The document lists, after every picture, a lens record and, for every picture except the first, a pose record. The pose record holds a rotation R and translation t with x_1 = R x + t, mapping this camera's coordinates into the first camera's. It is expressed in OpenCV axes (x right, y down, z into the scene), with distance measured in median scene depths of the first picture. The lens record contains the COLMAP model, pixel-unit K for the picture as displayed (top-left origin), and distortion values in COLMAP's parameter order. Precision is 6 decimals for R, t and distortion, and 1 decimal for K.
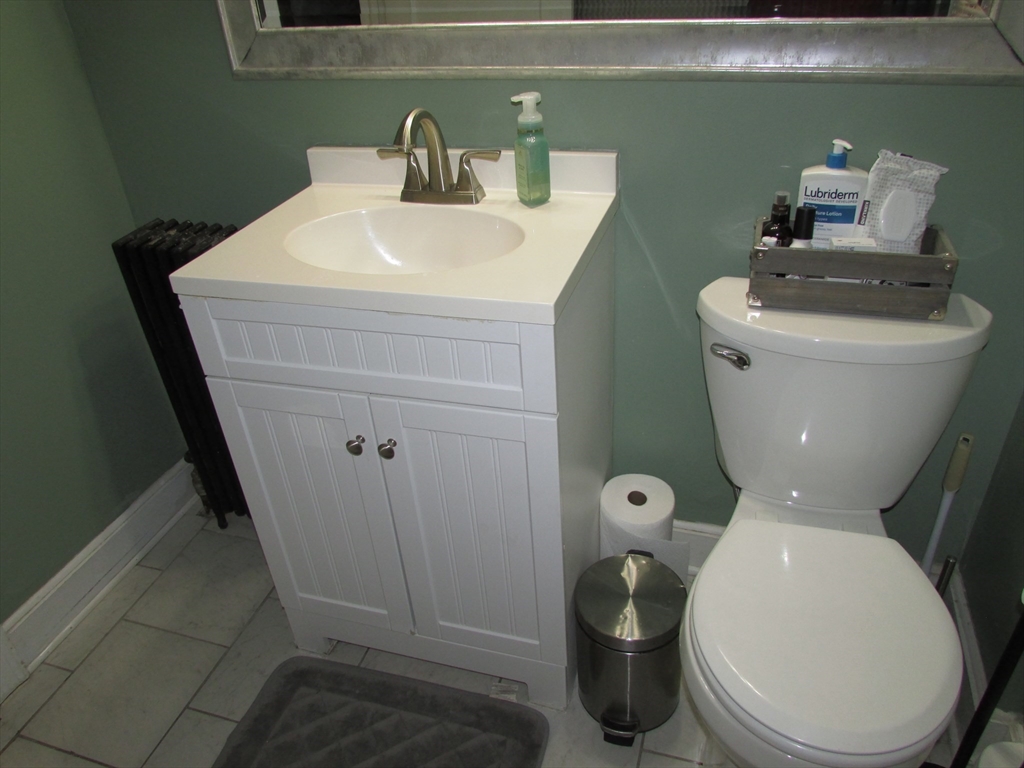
lens RADIAL K [[745.1, 0, 512.0], [0, 745.1, 384.0], [0, 0, 1]] dist [-0.024592, 0.004628]
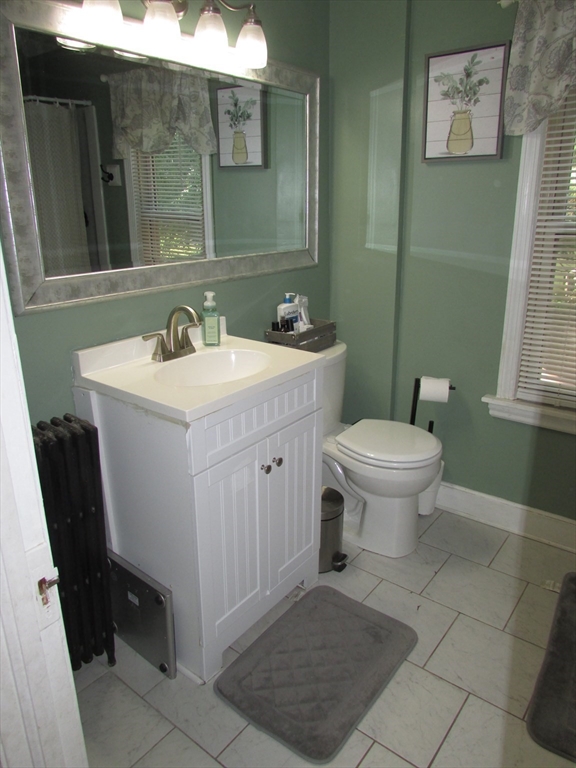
lens RADIAL K [[558.8, 0, 288.0], [0, 558.8, 384.0], [0, 0, 1]] dist [-0.024592, 0.004628]
pose [[0.340838, -0.235749, 0.910083, -1.294949], [0.500059, 0.865207, 0.036846, -0.102958], [-0.796097, 0.442536, 0.412784, 0.264174]]
